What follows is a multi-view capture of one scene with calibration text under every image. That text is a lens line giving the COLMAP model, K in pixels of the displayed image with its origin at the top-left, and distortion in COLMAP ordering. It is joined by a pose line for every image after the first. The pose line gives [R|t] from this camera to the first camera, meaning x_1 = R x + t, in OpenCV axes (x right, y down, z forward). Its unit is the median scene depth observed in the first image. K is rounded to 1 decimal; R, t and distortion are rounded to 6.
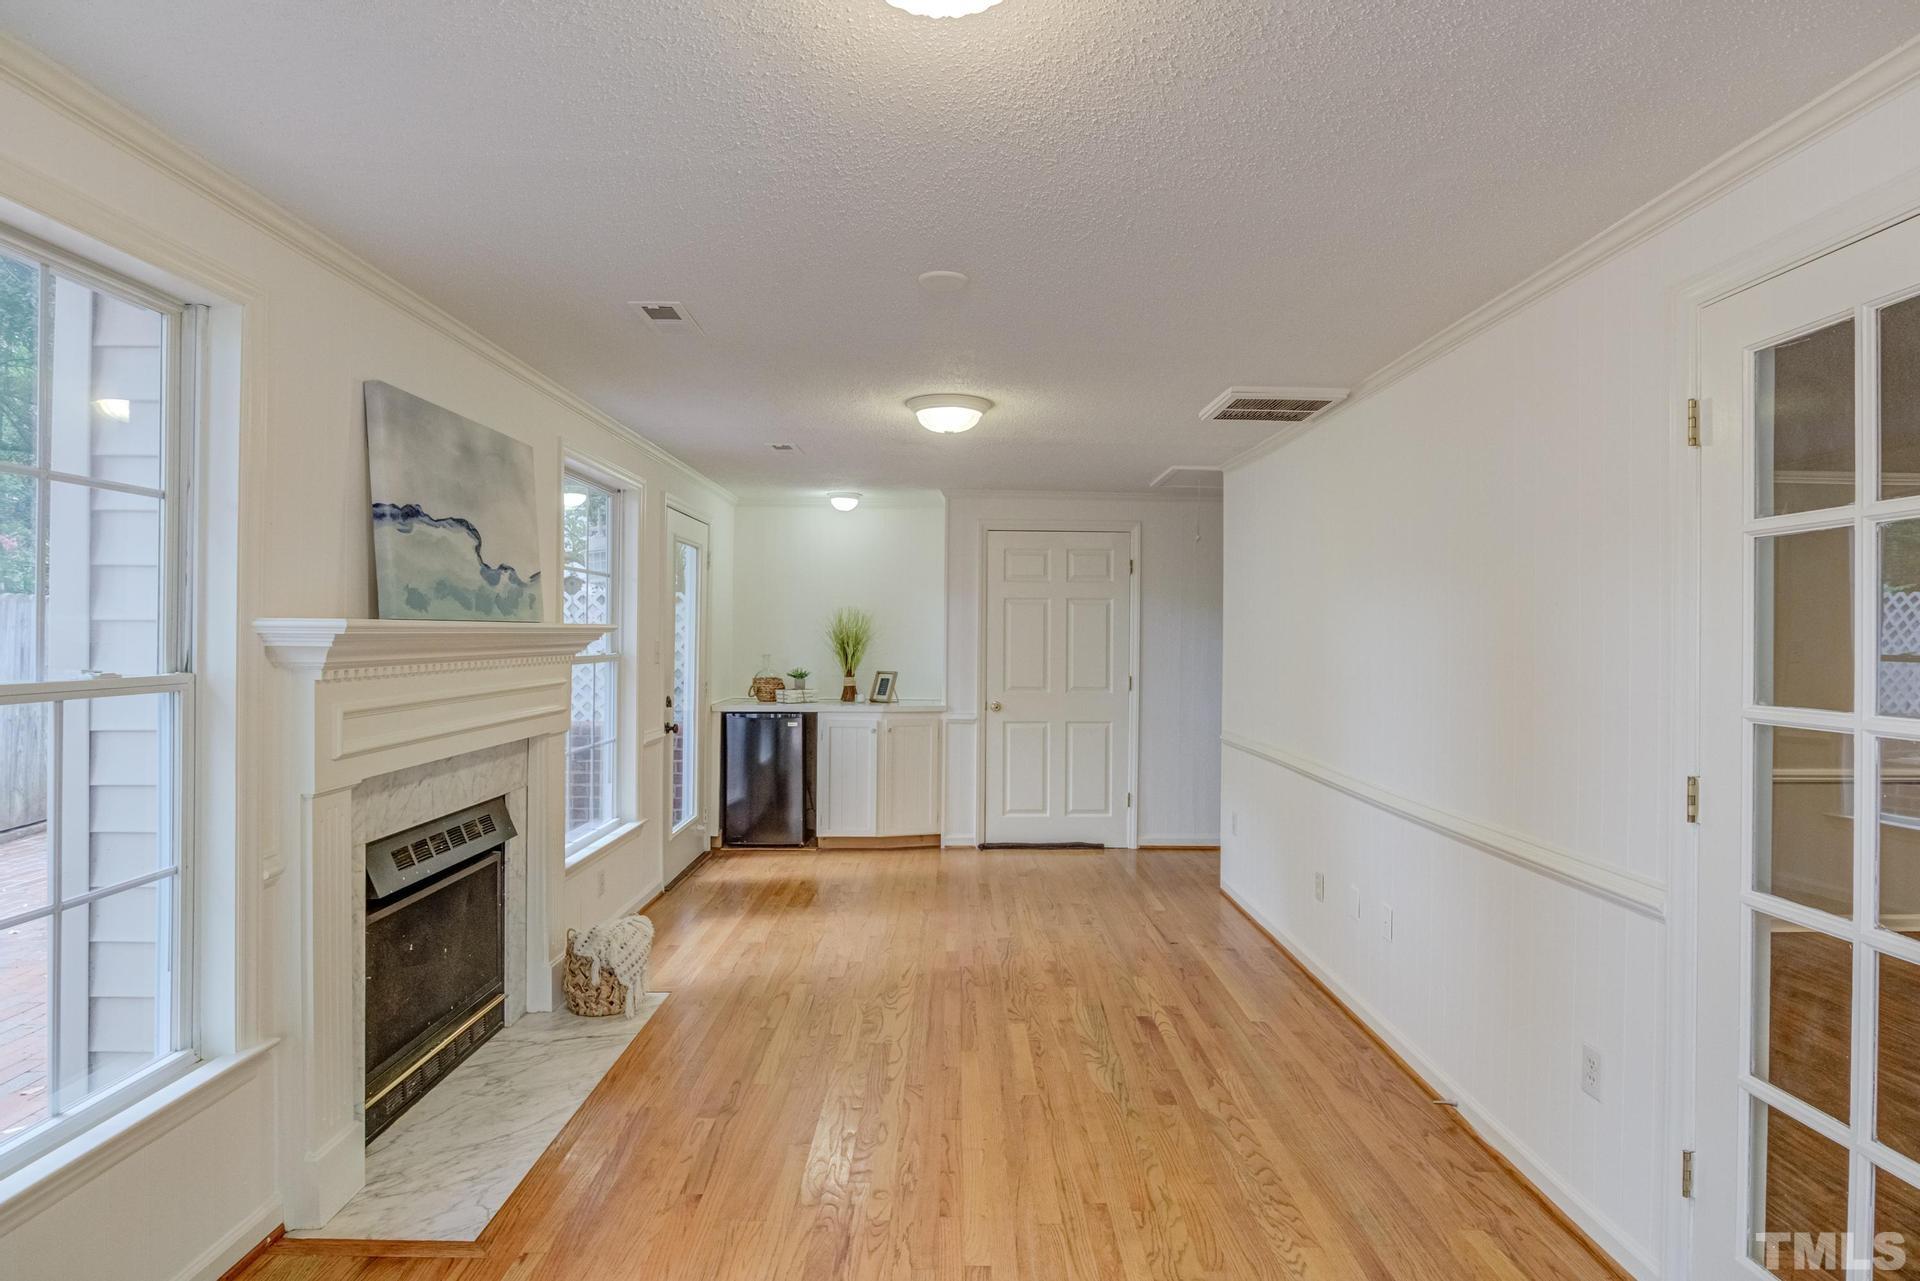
lens RADIAL K [[973.8, 0, 966.1], [0, 973.8, 638.2], [0, 0, 1]] dist [-0.044902, 0.011295]
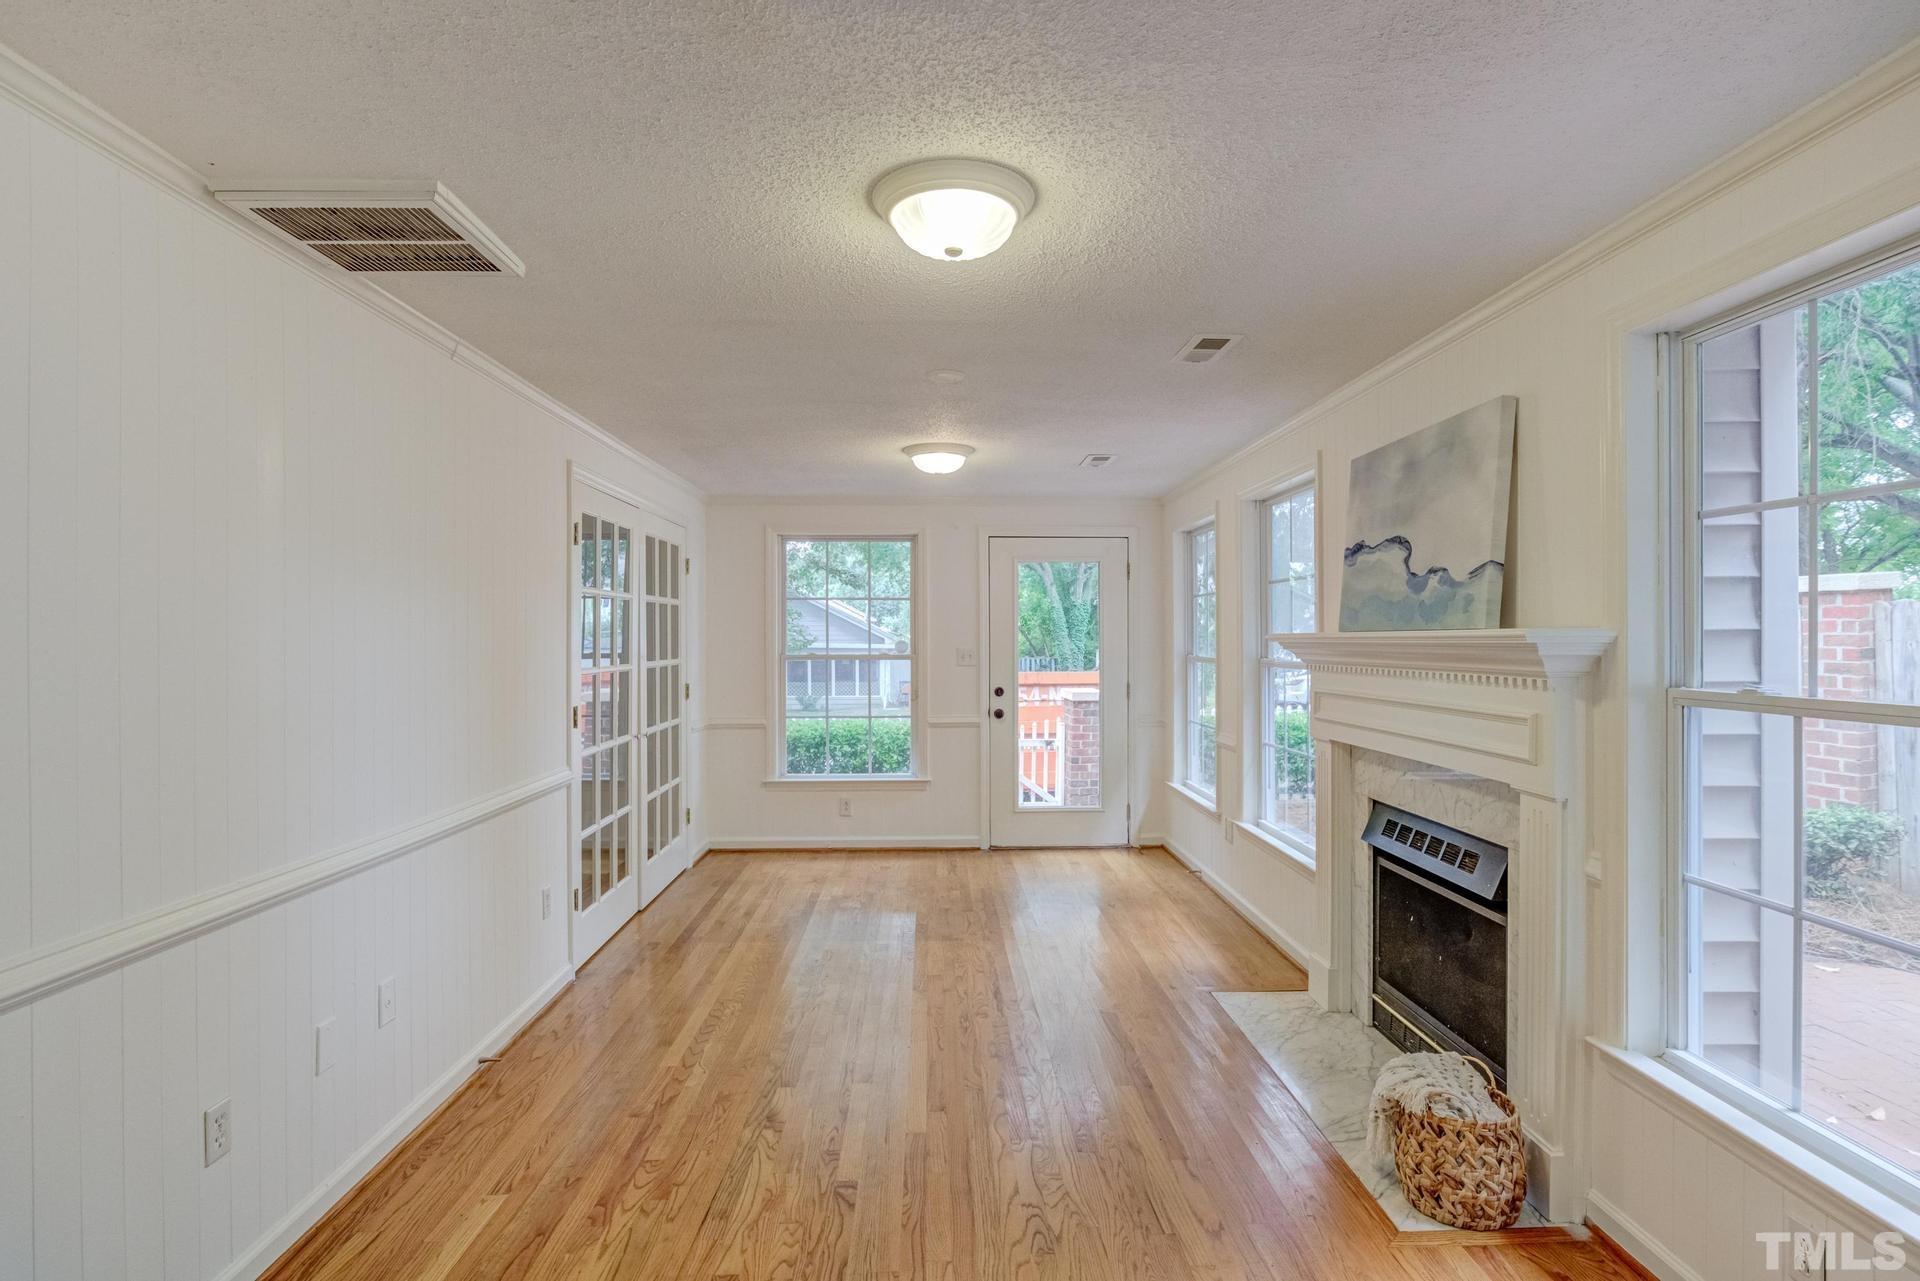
lens RADIAL K [[973.8, 0, 994.8], [0, 973.8, 624.2], [0, 0, 1]] dist [-0.044902, 0.011295]
pose [[-0.998523, -0.007165, -0.053859, -0.015590], [-0.006626, 0.999926, -0.010185, -0.009753], [0.053928, -0.009813, -0.998497, 1.703034]]
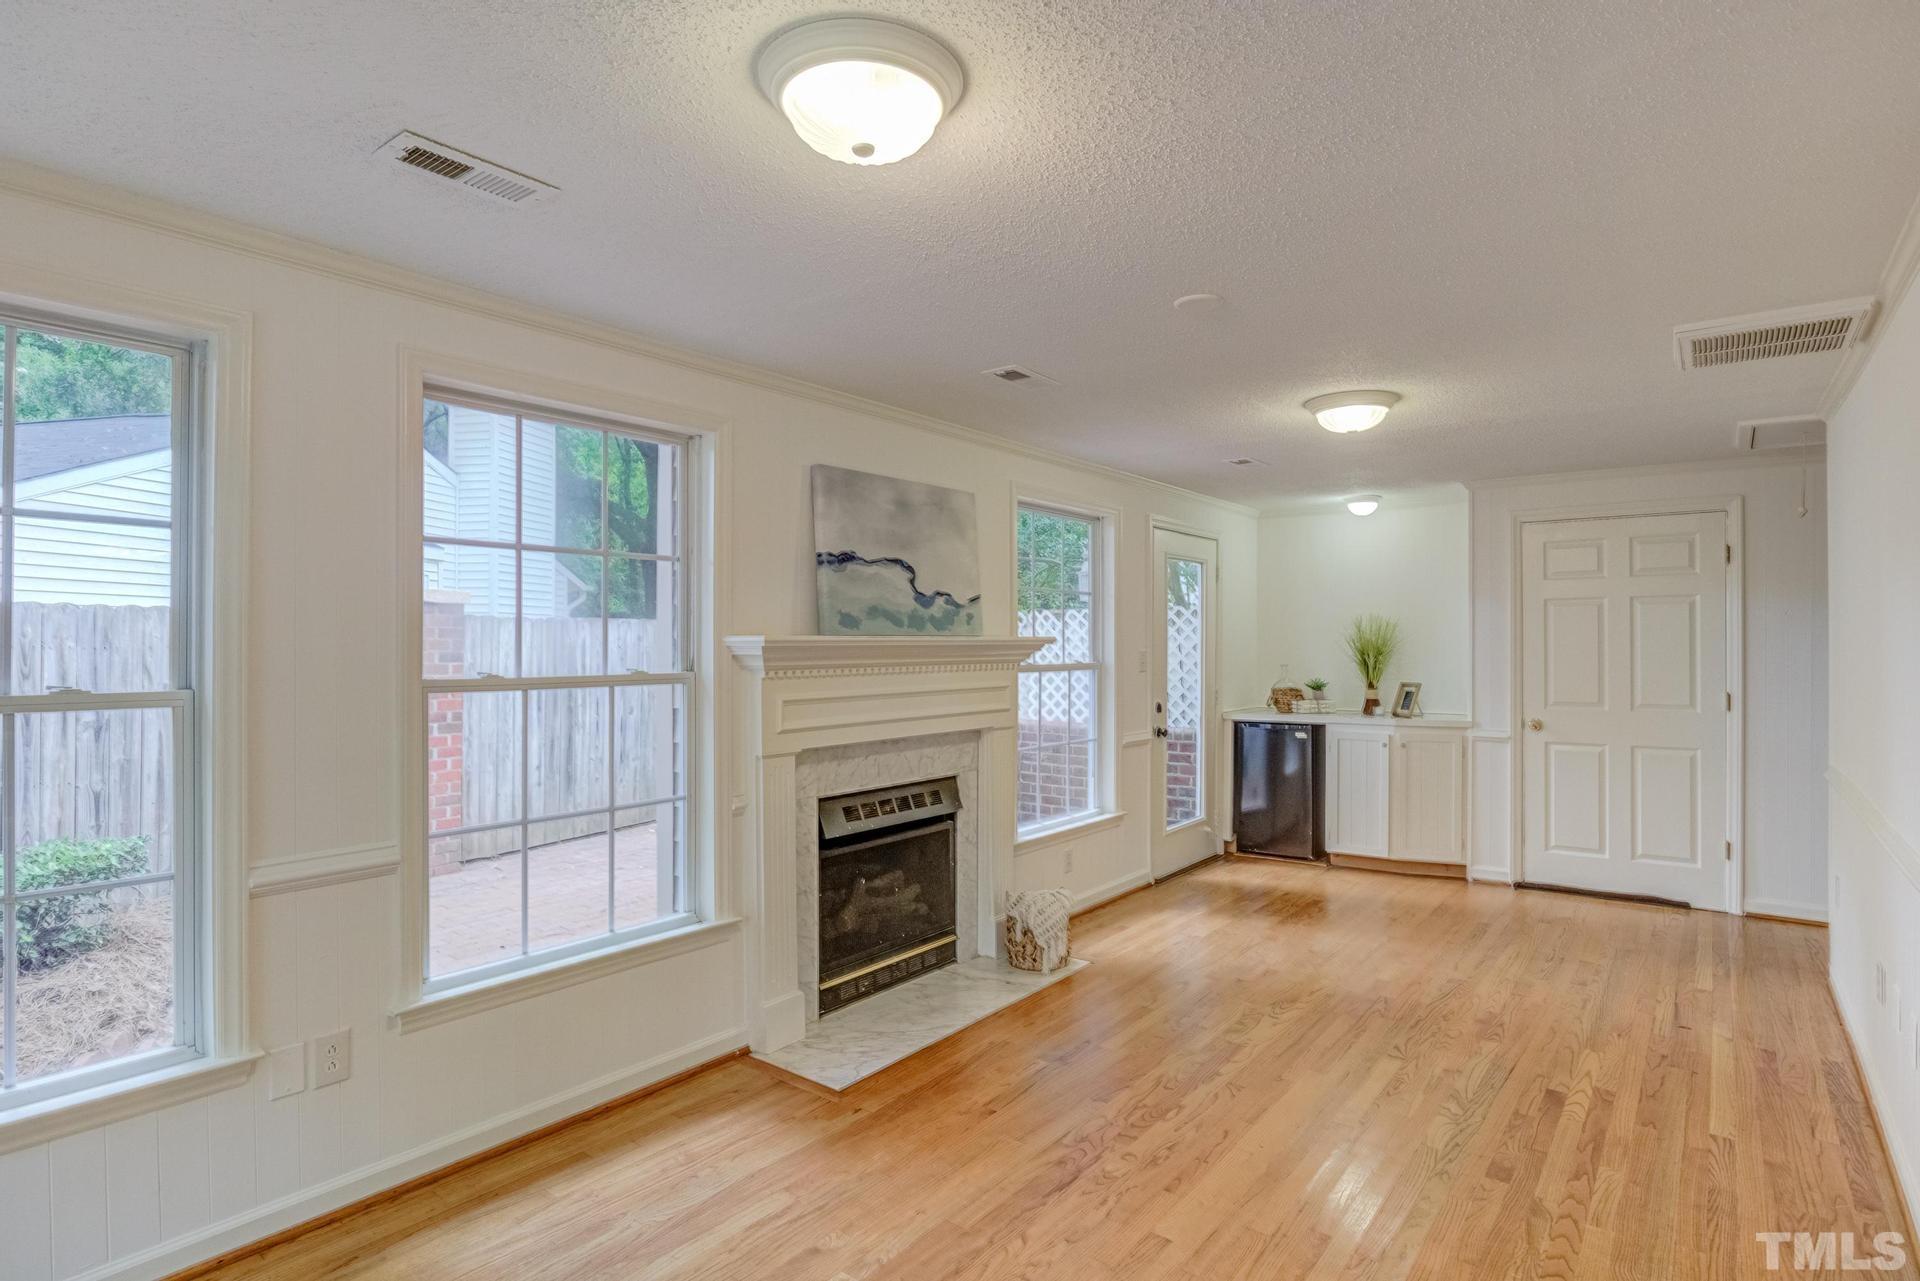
lens RADIAL K [[973.8, 0, 946.8], [0, 973.8, 645.7], [0, 0, 1]] dist [-0.044902, 0.011295]
pose [[0.772425, -0.010498, -0.635019, 0.305638], [0.006815, 0.999943, -0.008241, 0.005267], [0.635070, 0.002038, 0.772452, 0.017955]]
